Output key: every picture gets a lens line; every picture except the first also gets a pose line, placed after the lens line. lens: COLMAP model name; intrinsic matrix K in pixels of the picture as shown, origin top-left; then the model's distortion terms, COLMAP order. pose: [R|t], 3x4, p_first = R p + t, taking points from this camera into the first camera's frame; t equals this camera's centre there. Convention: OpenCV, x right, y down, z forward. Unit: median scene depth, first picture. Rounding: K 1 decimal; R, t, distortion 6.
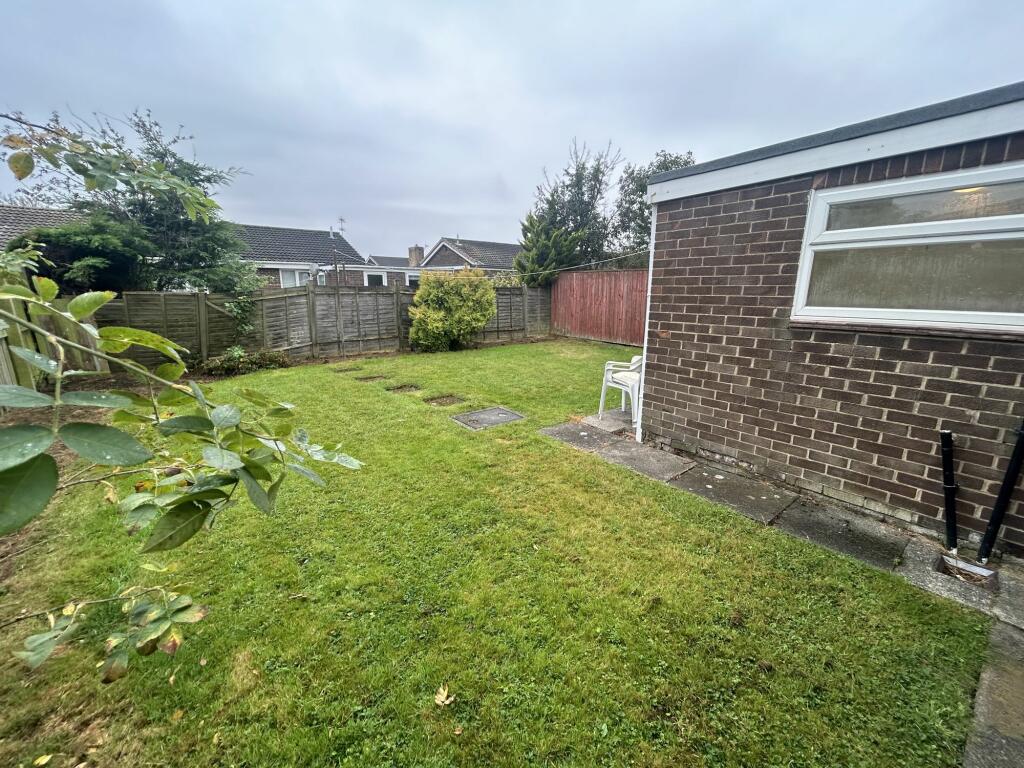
lens RADIAL K [[411.8, 0, 511.3], [0, 411.8, 382.6], [0, 0, 1]] dist [0.002177, 0.000309]
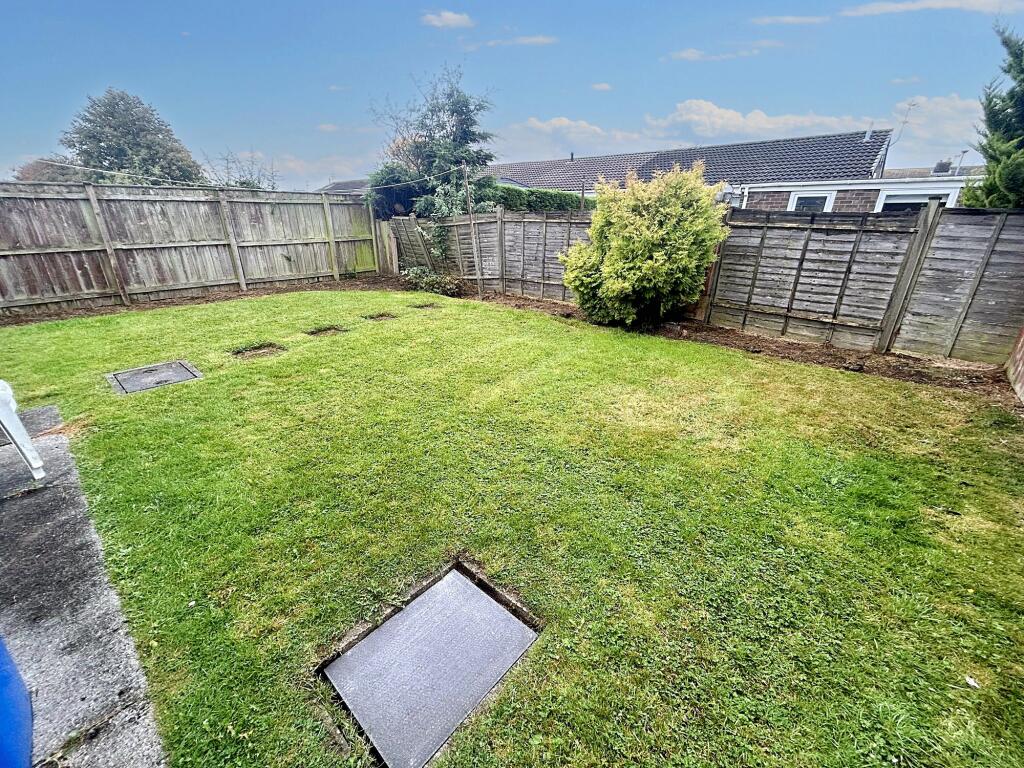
lens RADIAL K [[411.8, 0, 511.6], [0, 411.8, 386.4], [0, 0, 1]] dist [0.002177, 0.000309]
pose [[0.197432, 0.370151, -0.907749, 0.439872], [-0.231004, 0.917466, 0.323871, -0.170296], [0.952711, 0.145751, 0.266644, 0.789596]]
